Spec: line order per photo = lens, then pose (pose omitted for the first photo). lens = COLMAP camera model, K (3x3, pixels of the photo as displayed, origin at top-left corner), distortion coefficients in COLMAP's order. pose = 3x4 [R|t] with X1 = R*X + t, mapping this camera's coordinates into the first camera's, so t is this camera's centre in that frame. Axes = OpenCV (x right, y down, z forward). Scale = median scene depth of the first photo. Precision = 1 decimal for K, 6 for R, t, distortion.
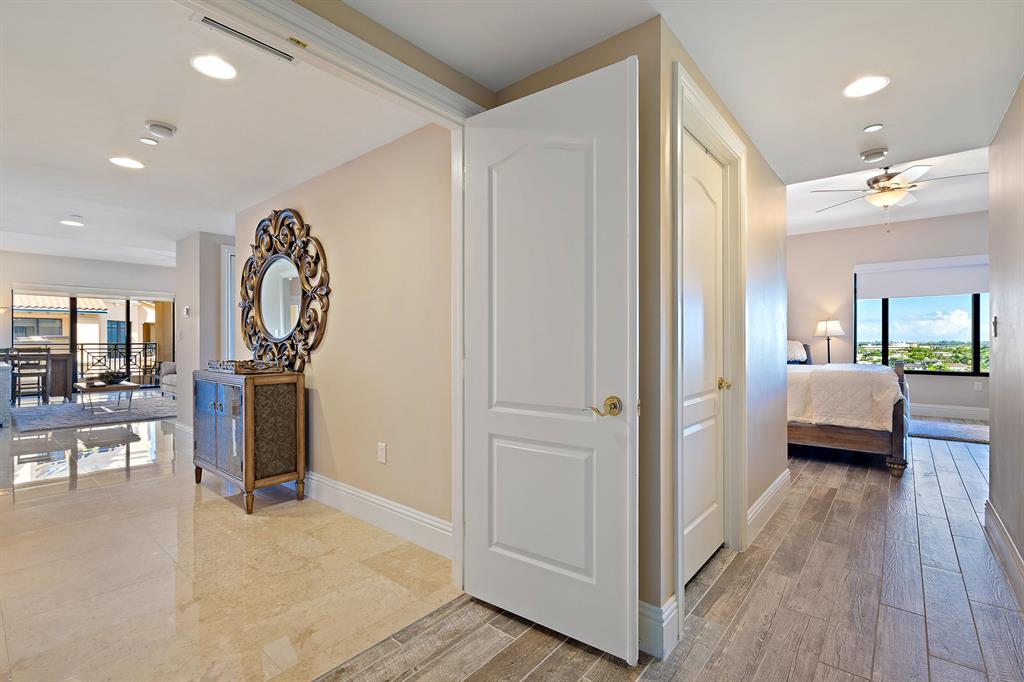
lens RADIAL K [[465.9, 0, 507.4], [0, 465.9, 340.6], [0, 0, 1]] dist [-0.002383, 0.000068]
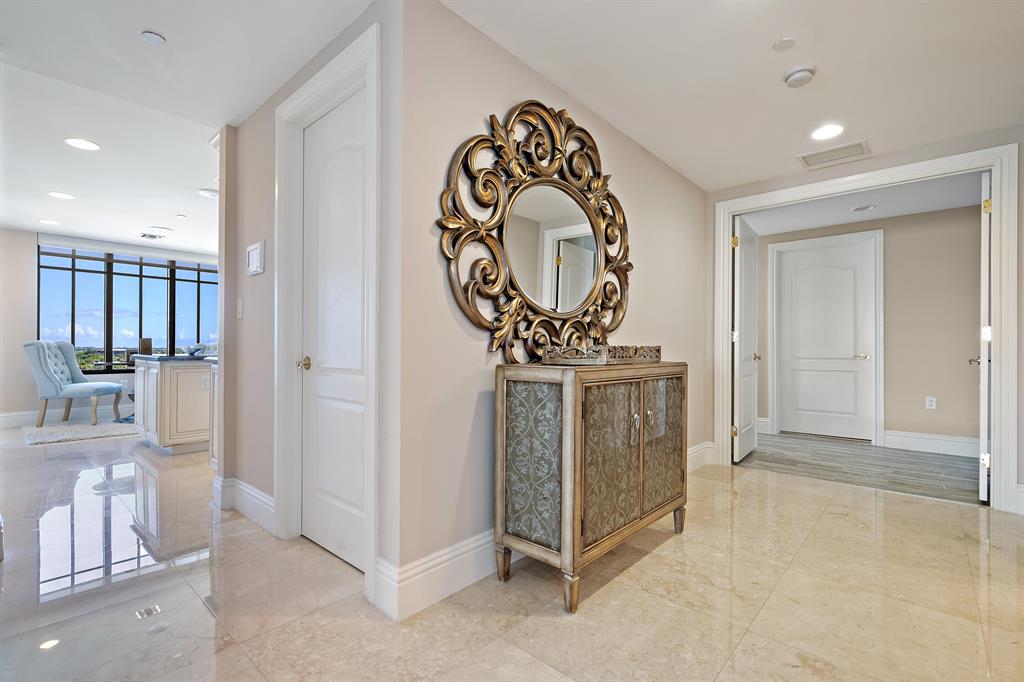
lens RADIAL K [[468.5, 0, 513.1], [0, 468.5, 346.3], [0, 0, 1]] dist [0.002649, 0.000412]
pose [[0.030164, -0.000058, 0.999545, -0.461782], [-0.006667, 0.999978, 0.000259, 0.017077], [-0.999523, -0.006672, 0.030163, 0.423284]]
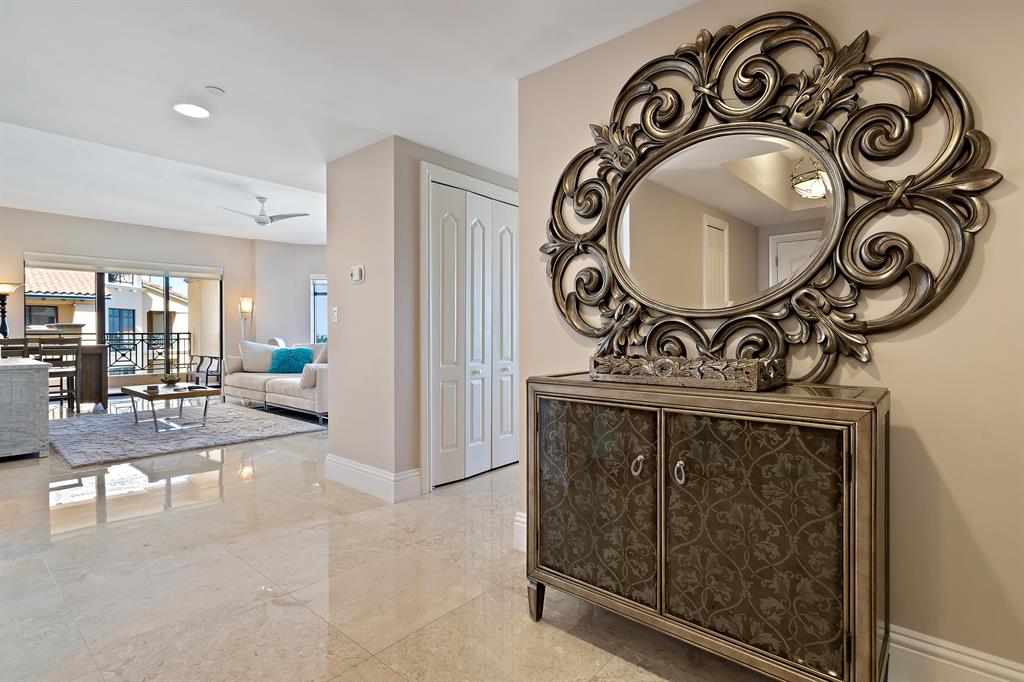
lens RADIAL K [[500.2, 0, 515.8], [0, 500.2, 338.1], [0, 0, 1]] dist [-0.001853, 0.000132]
pose [[0.999986, -0.002623, -0.004631, -0.278943], [0.002684, 0.999908, 0.013266, 0.007081], [0.004596, -0.013278, 0.999901, 0.203227]]
